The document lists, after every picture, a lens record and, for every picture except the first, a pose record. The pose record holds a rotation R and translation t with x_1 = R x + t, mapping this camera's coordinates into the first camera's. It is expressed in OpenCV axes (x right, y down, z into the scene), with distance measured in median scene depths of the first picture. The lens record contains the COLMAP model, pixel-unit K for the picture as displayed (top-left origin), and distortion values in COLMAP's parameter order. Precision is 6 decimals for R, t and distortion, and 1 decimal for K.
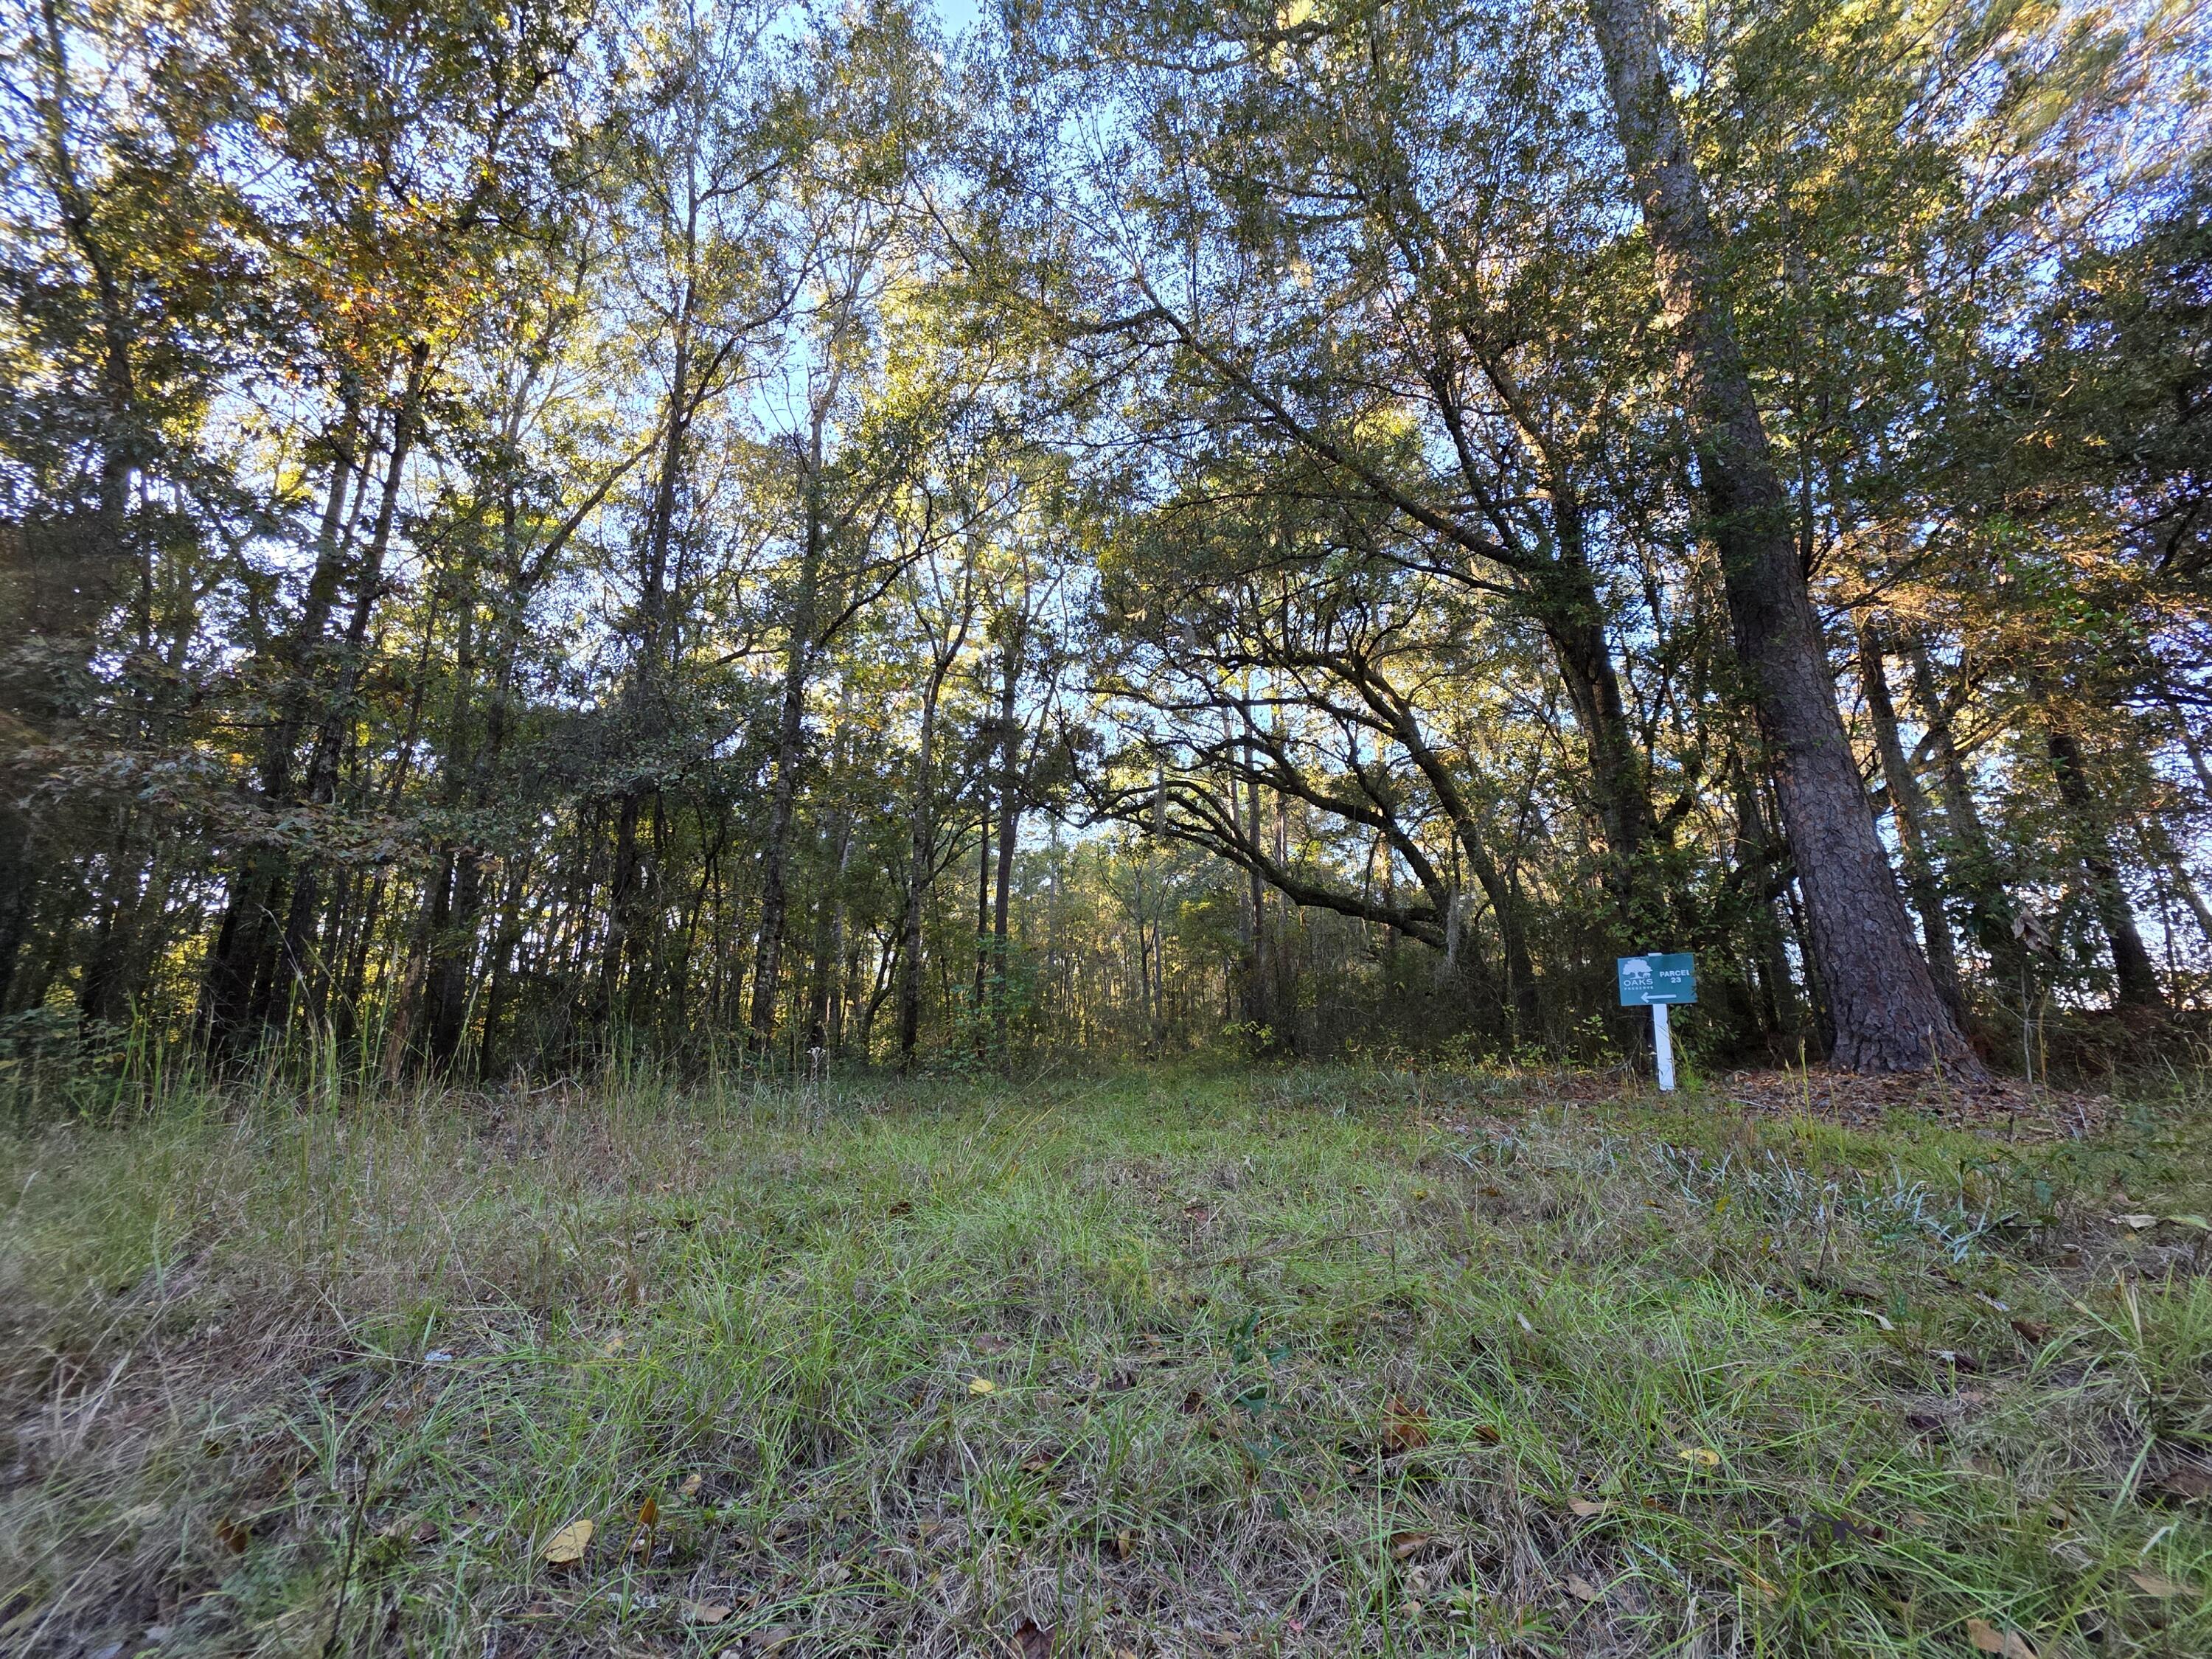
lens RADIAL K [[891.3, 0, 1106.0], [0, 891.3, 829.5], [0, 0, 1]] dist [0.000471, 0.000068]
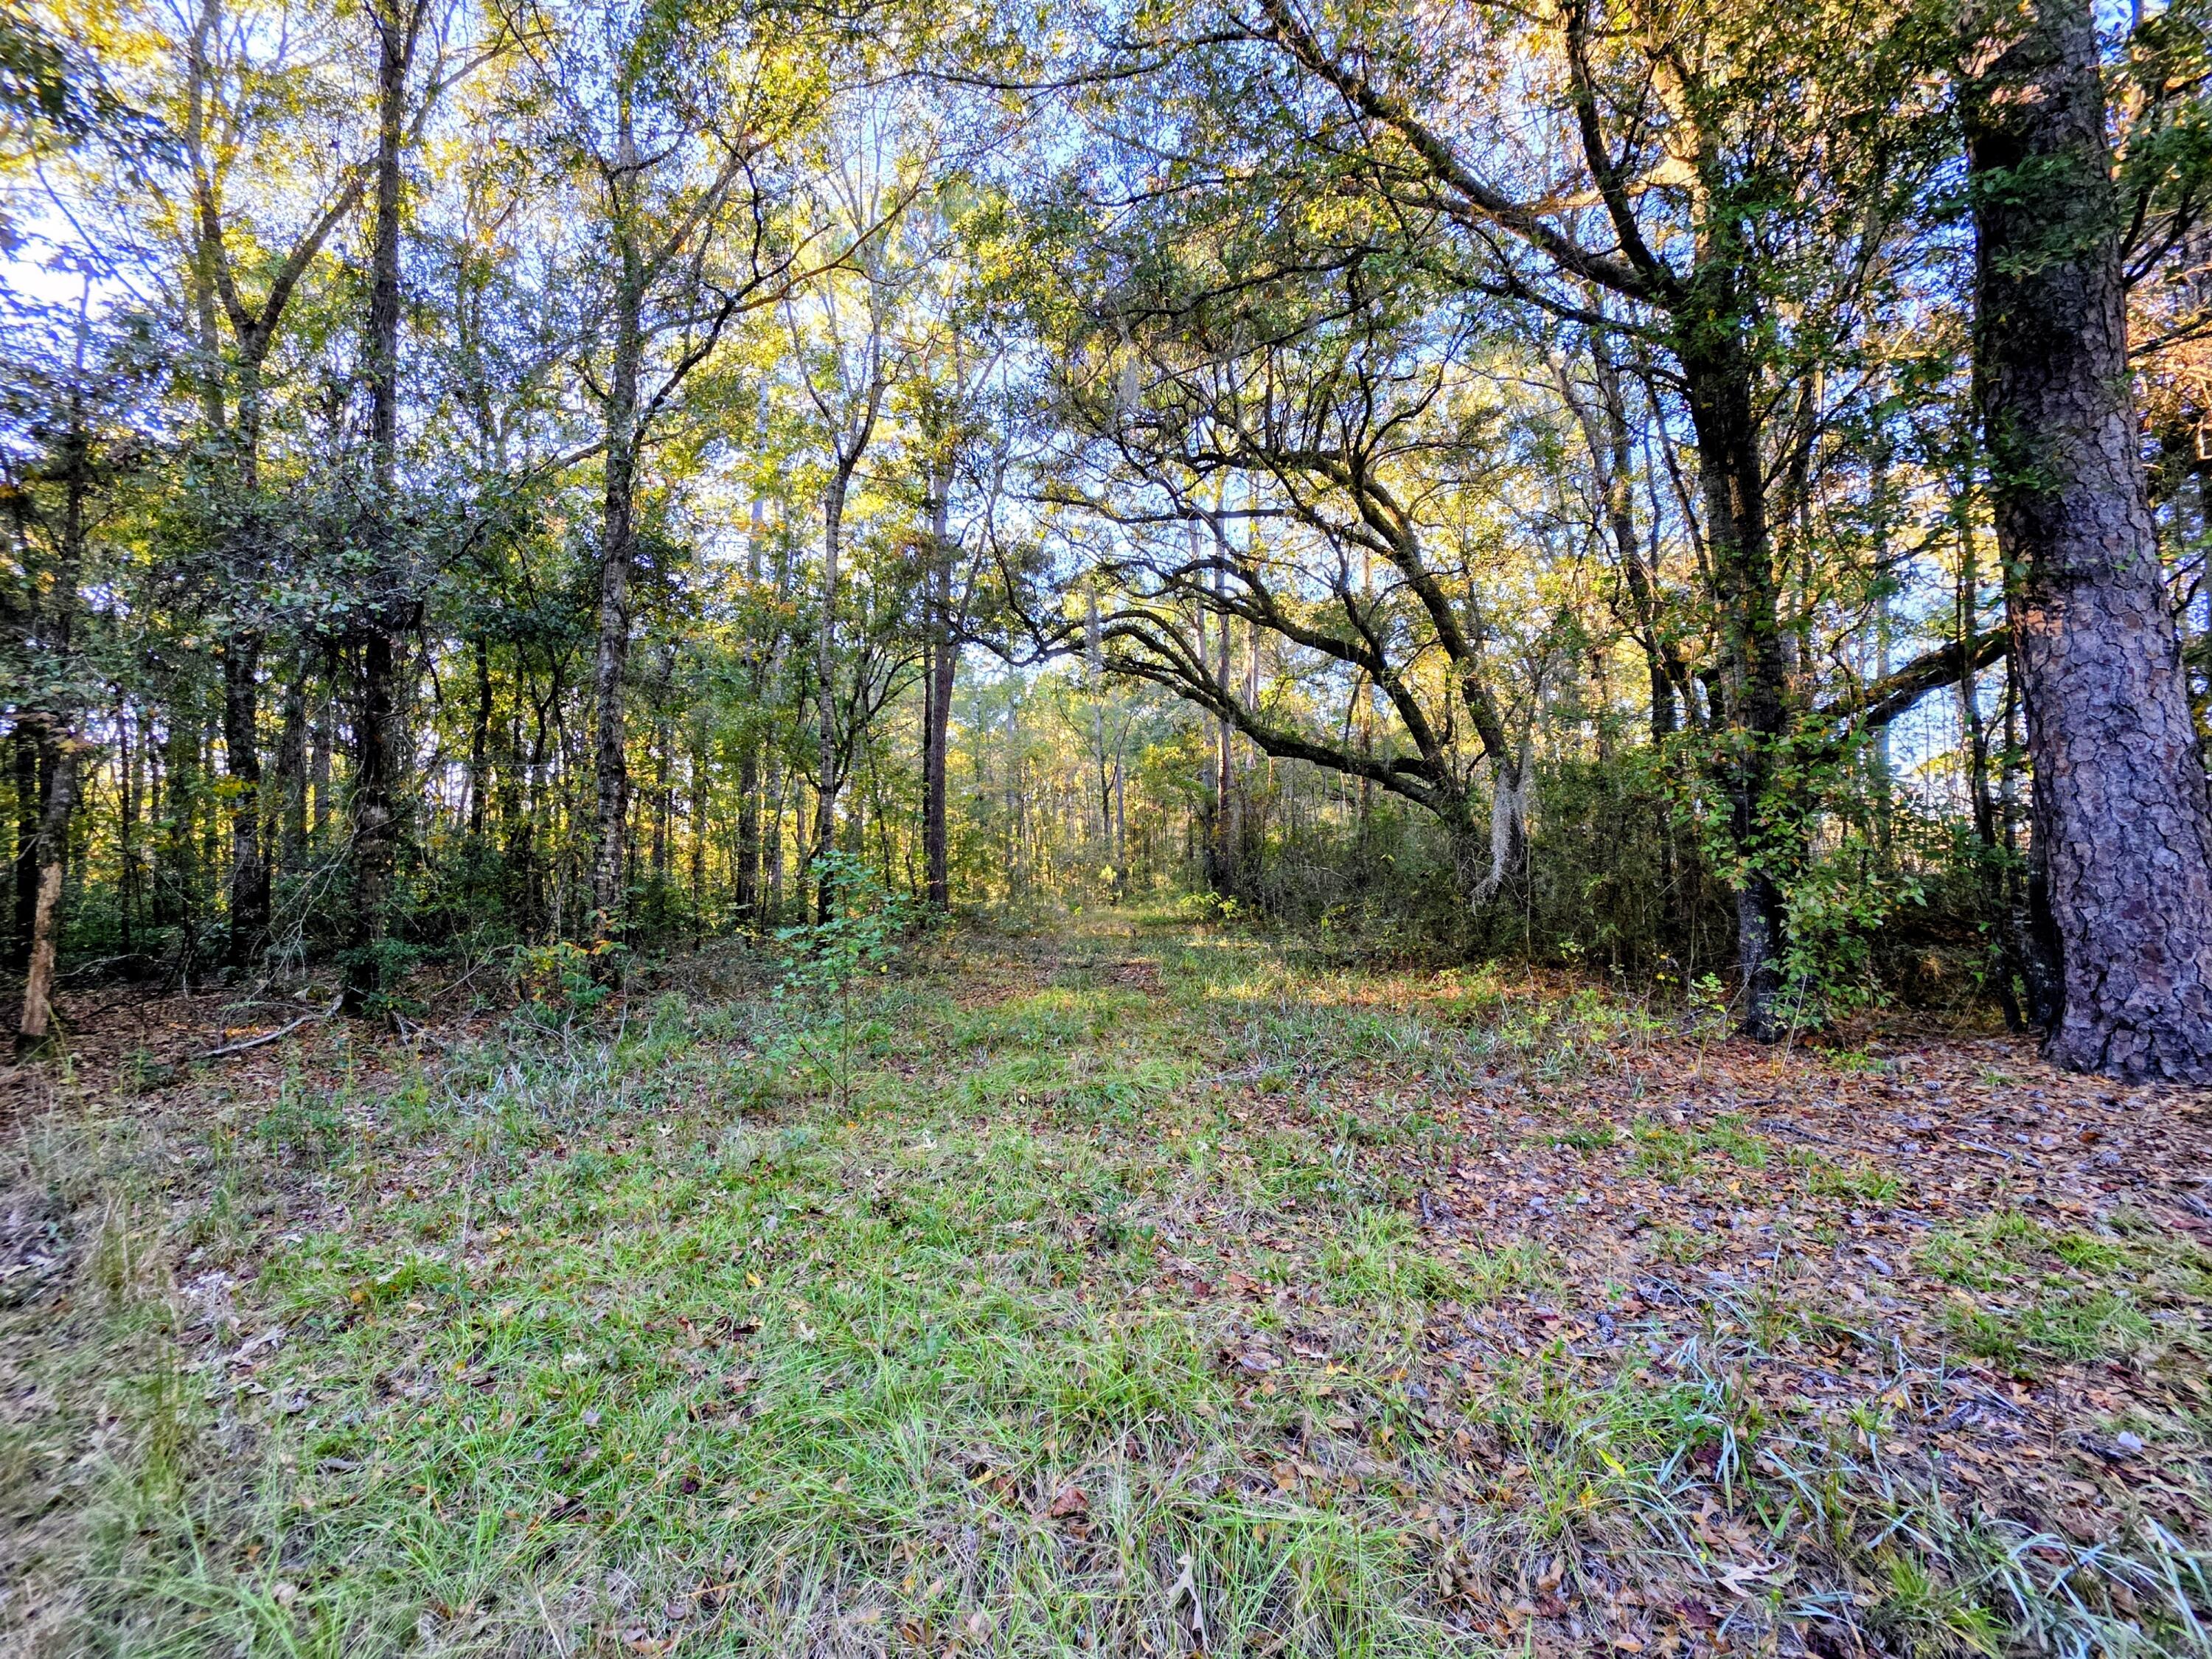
lens RADIAL K [[891.3, 0, 1106.0], [0, 891.3, 829.5], [0, 0, 1]] dist [0.000471, 0.000068]
pose [[0.999296, -0.003655, 0.037350, 0.017664], [-0.003521, 0.981724, 0.190276, -0.010113], [-0.037363, -0.190273, 0.981020, 0.115220]]
